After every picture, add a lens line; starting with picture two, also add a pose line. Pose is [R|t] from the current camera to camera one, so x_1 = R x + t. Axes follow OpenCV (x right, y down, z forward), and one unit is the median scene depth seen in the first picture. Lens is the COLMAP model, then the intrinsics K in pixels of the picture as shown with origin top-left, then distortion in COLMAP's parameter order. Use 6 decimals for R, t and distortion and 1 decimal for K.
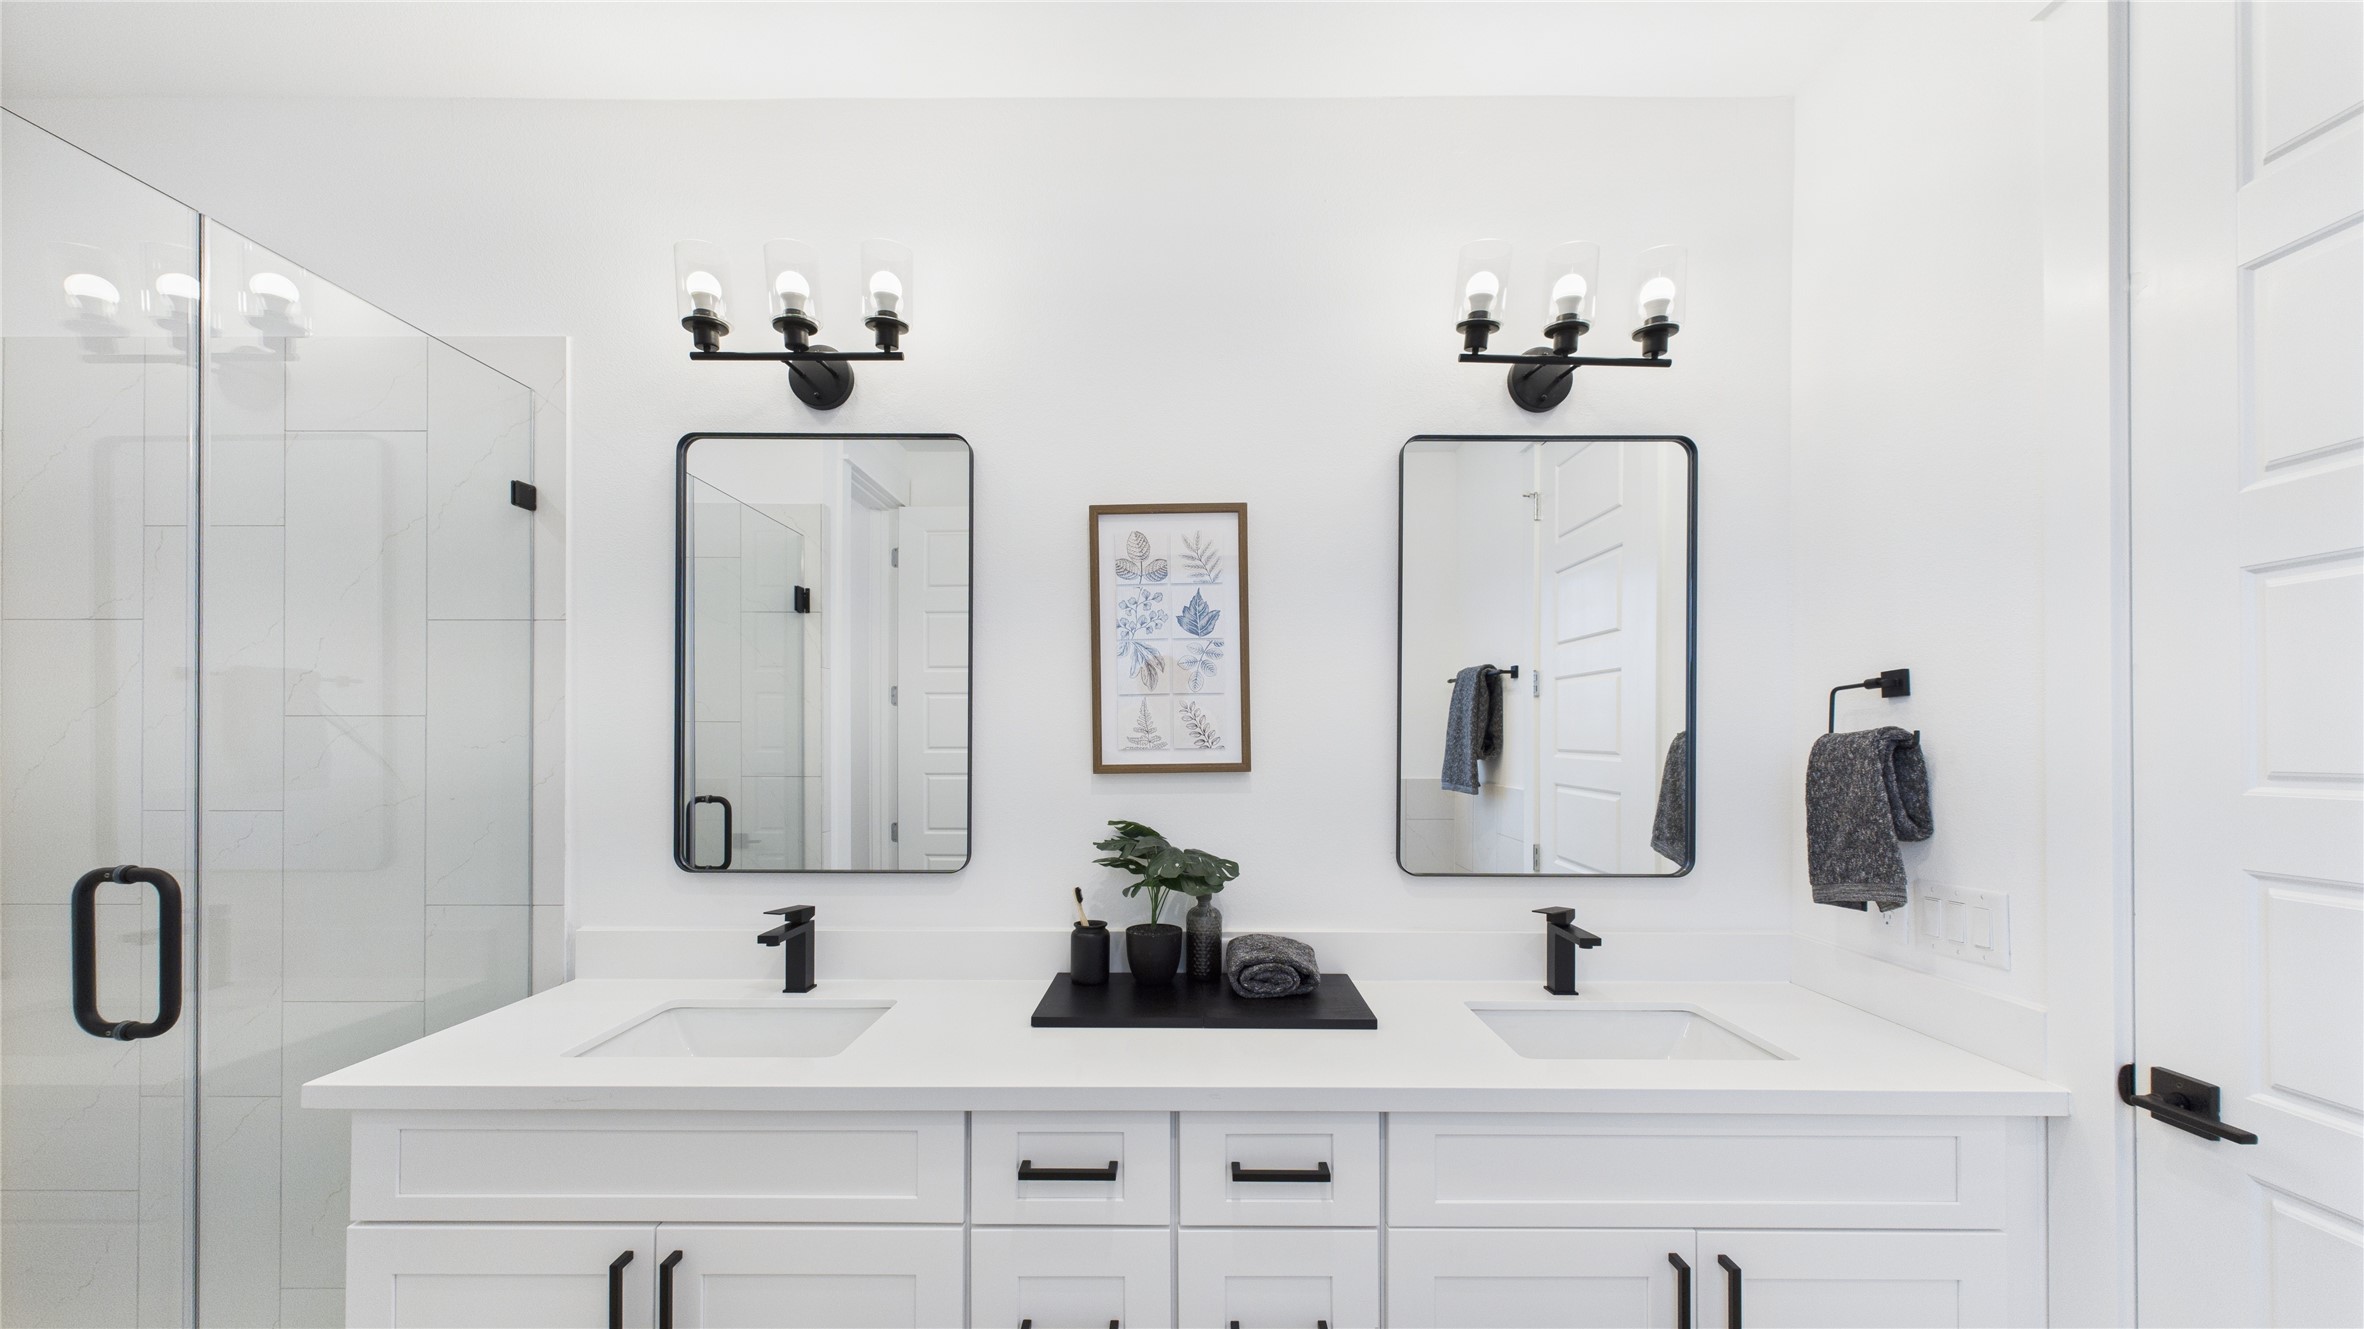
lens RADIAL K [[871.7, 0, 1191.6], [0, 871.7, 739.5], [0, 0, 1]] dist [0.004046, 0.000549]
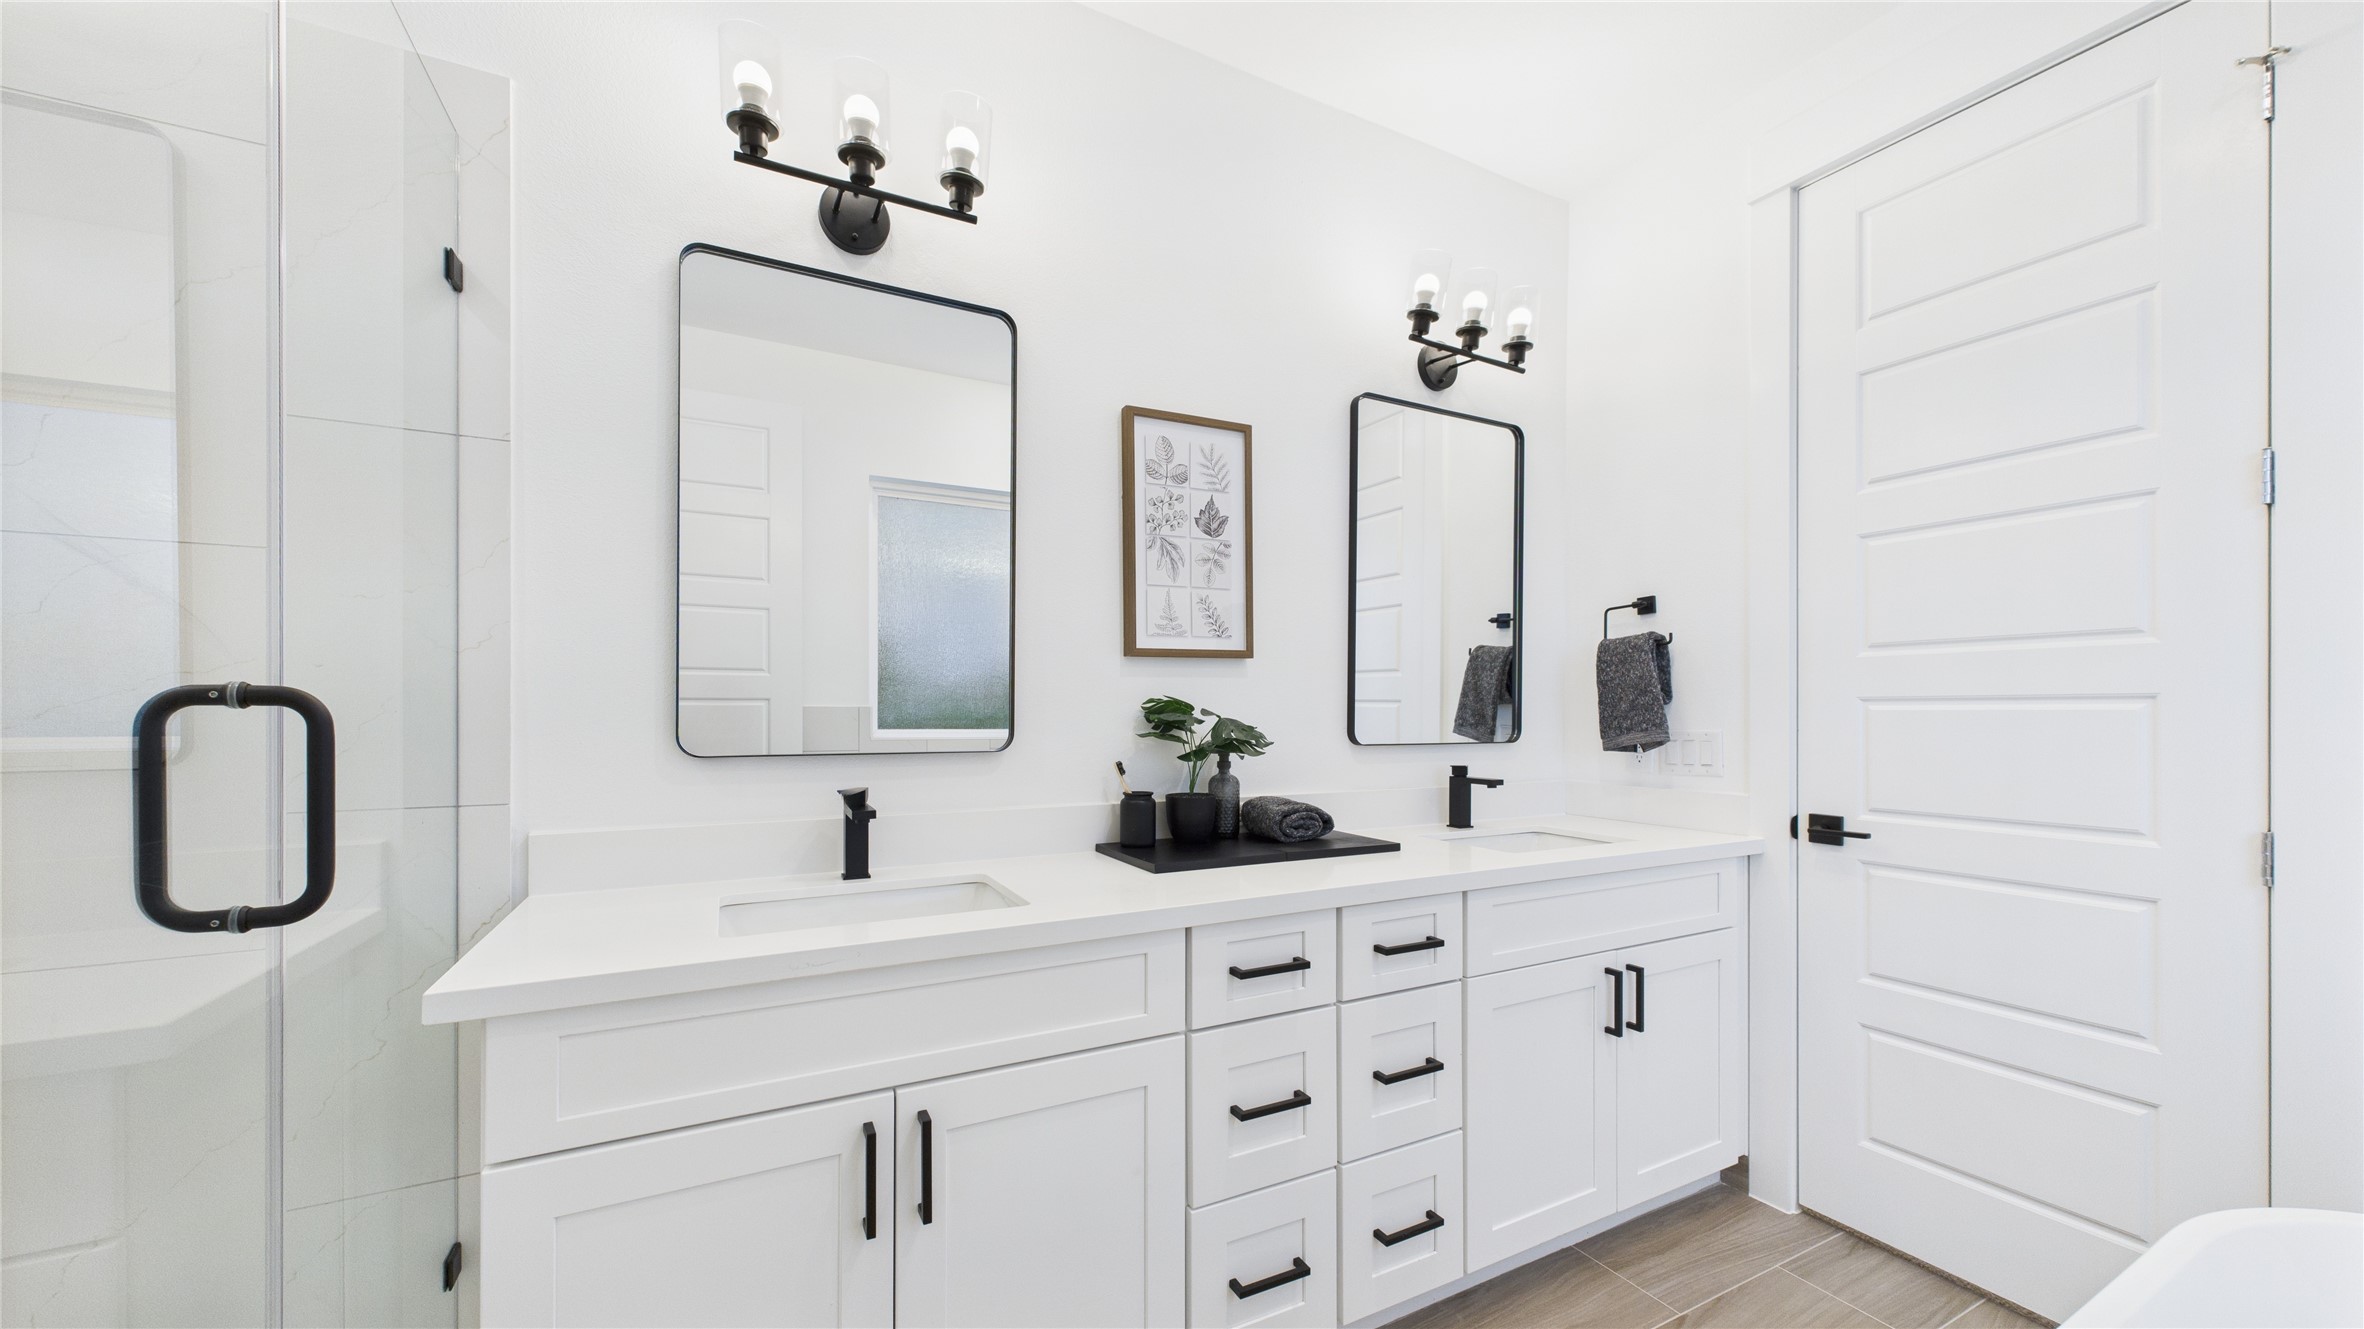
lens RADIAL K [[871.7, 0, 1168.2], [0, 871.7, 718.8], [0, 0, 1]] dist [0.004046, 0.000549]
pose [[0.883373, -0.002562, 0.468663, -0.602370], [-0.001668, 0.999962, 0.008609, 0.112613], [-0.468667, -0.008387, 0.883335, 0.027632]]
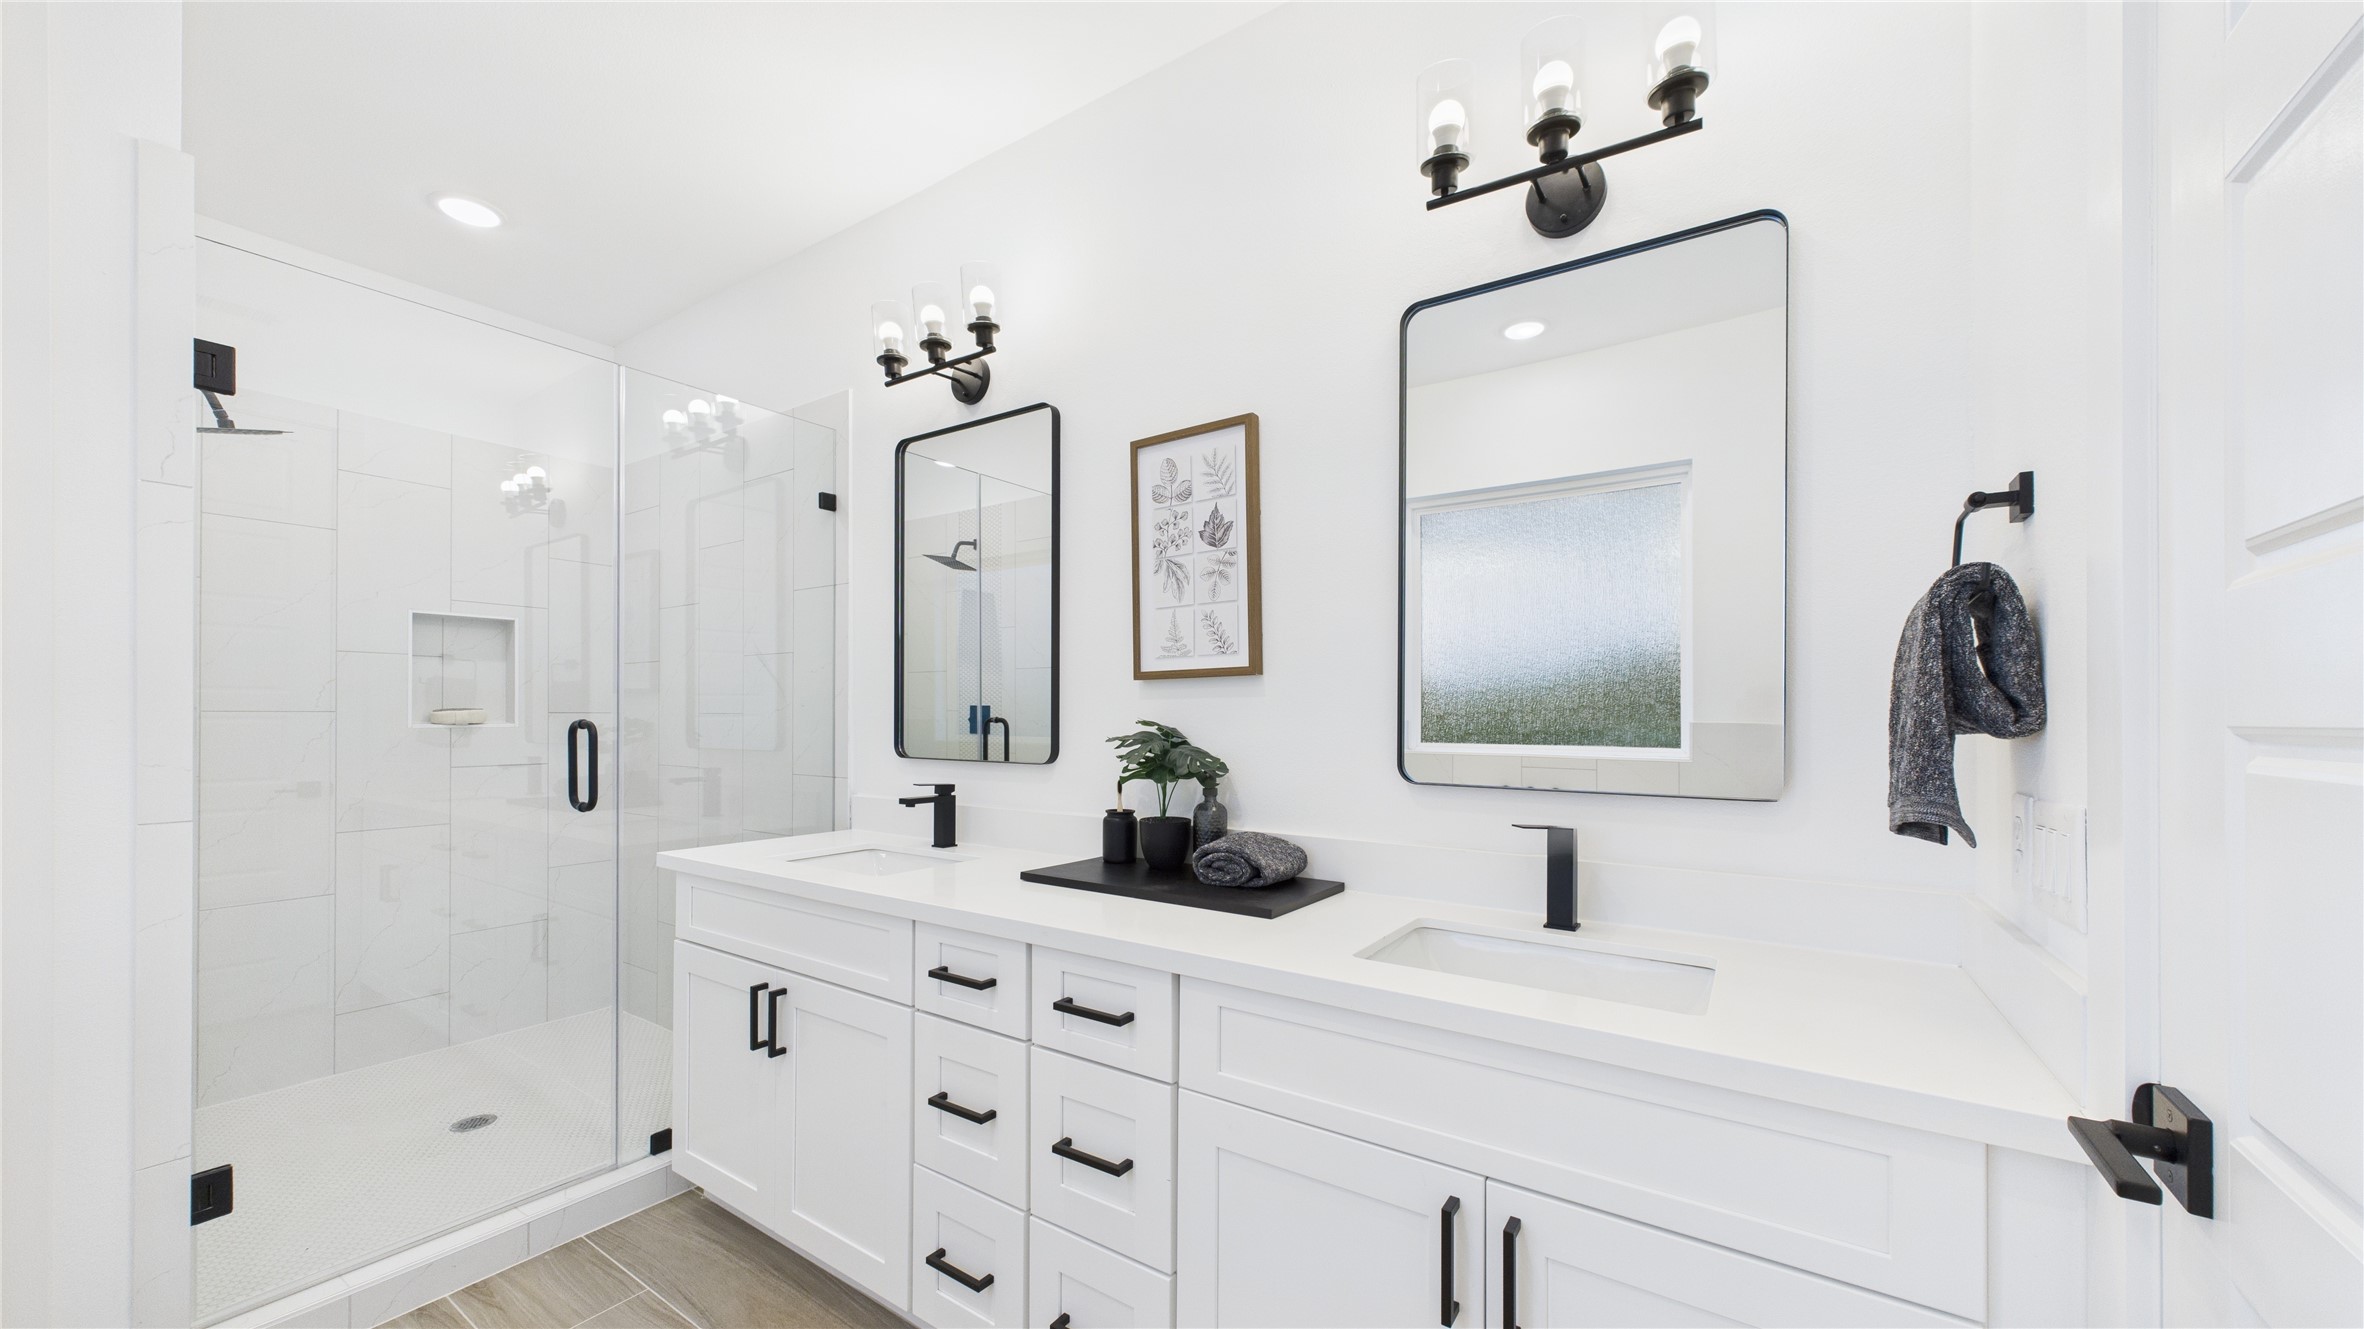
lens RADIAL K [[871.7, 0, 1150.9], [0, 871.7, 710.0], [0, 0, 1]] dist [0.004046, 0.000549]
pose [[0.824704, -0.000708, -0.565564, 0.566854], [0.001880, 0.999997, 0.001489, 0.079885], [0.565561, -0.002291, 0.824703, 0.090284]]
